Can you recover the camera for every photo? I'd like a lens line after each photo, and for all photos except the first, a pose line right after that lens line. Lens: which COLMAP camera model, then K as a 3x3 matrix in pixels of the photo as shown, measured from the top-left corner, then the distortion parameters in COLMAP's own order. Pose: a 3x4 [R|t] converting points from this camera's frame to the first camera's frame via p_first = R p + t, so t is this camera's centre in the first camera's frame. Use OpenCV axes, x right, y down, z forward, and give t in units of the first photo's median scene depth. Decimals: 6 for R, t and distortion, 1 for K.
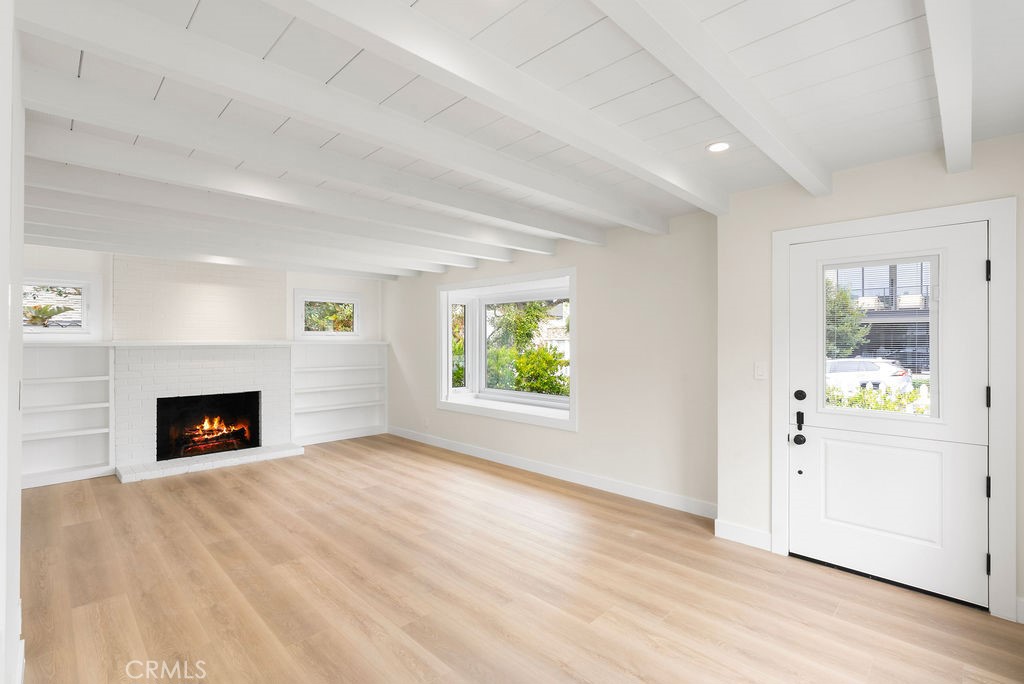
lens RADIAL K [[463.3, 0, 512.0], [0, 463.3, 342.0], [0, 0, 1]] dist [-0.005109, 0.000127]
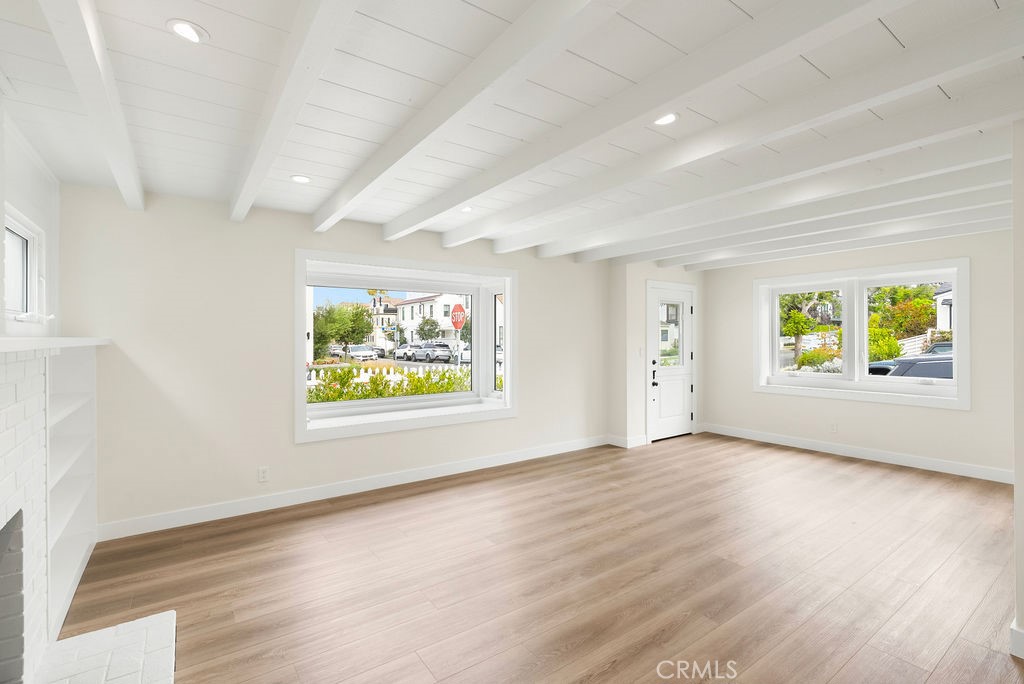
lens RADIAL K [[463.3, 0, 512.0], [0, 463.3, 342.0], [0, 0, 1]] dist [-0.005109, 0.000127]
pose [[0.171891, -0.011663, 0.985047, -1.282983], [-0.000763, 0.999928, 0.011972, 0.001288], [-0.985116, -0.002810, 0.171870, 1.084605]]
